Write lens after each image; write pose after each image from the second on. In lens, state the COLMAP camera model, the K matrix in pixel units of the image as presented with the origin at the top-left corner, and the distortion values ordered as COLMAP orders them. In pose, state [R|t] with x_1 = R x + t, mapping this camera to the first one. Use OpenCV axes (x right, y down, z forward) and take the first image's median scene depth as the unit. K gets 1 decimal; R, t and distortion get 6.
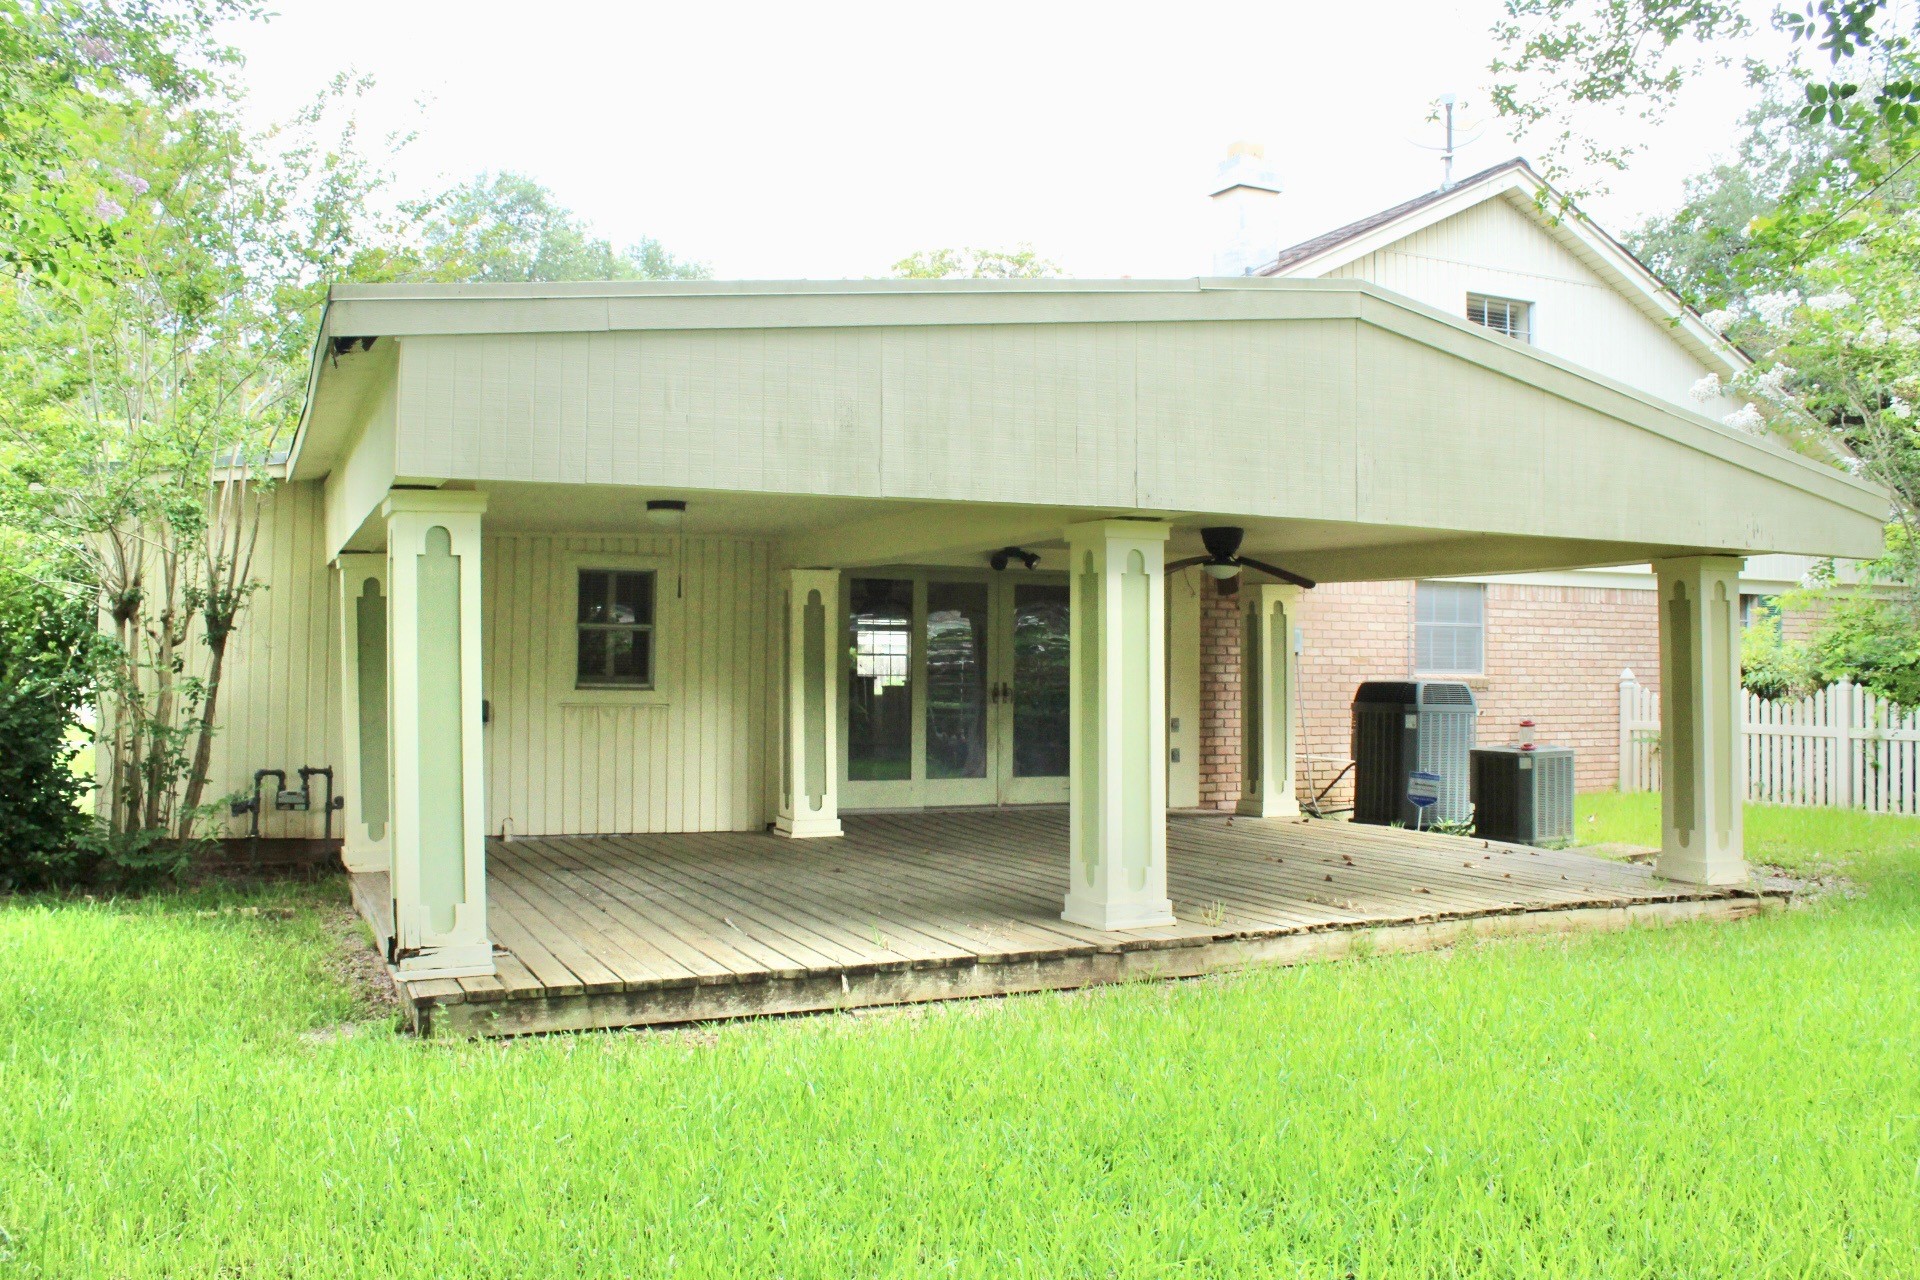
lens RADIAL K [[1600.0, 0, 958.3], [0, 1600.0, 630.6], [0, 0, 1]] dist [-0.172611, 0.162000]
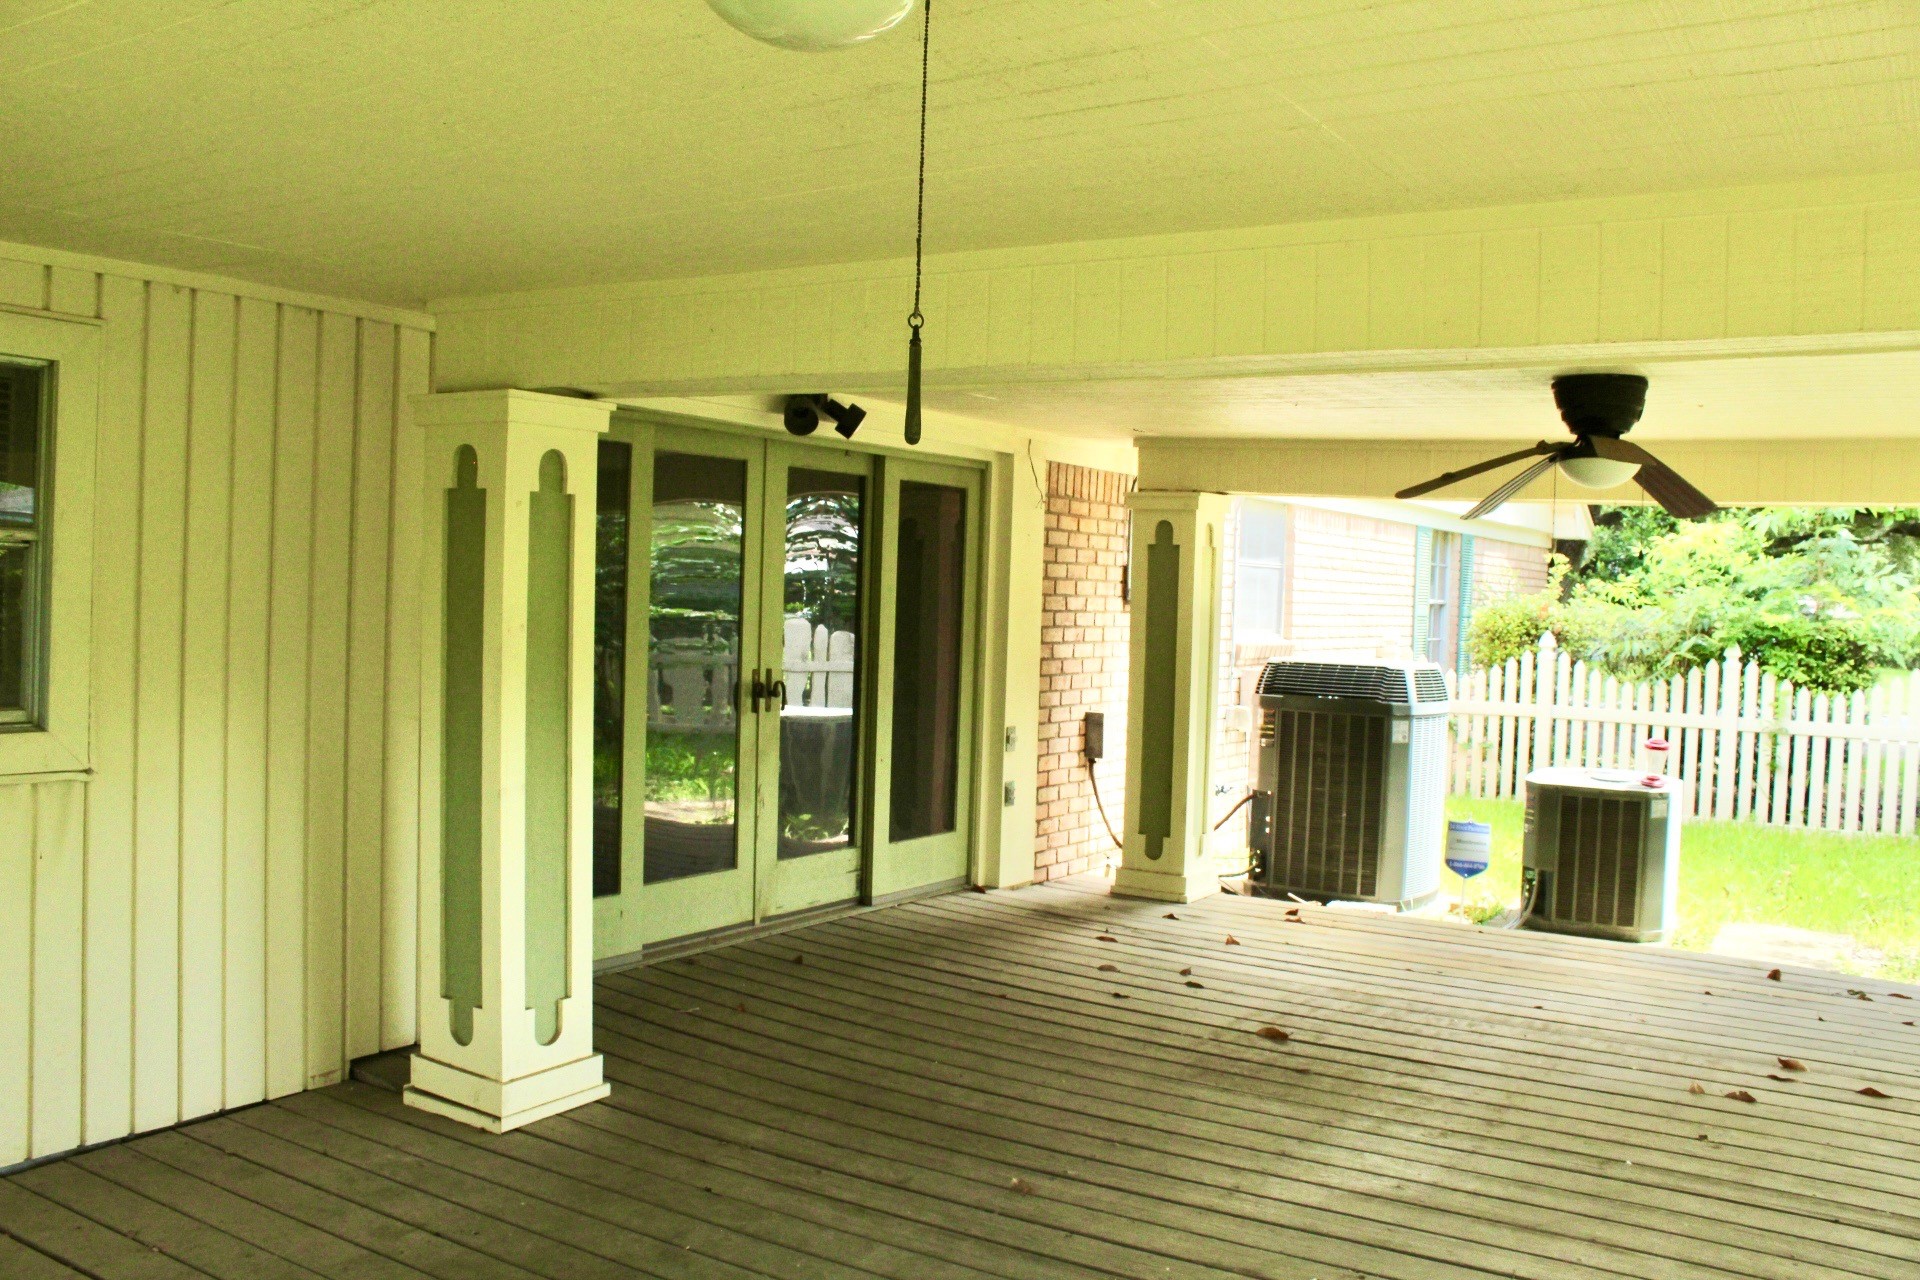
lens RADIAL K [[1600.0, 0, 958.3], [0, 1600.0, 630.6], [0, 0, 1]] dist [-0.172611, 0.162000]
pose [[0.852249, 0.005342, 0.523110, -0.175744], [-0.036829, 0.998079, 0.049809, -0.005208], [-0.521839, -0.061715, 0.850809, 0.563151]]
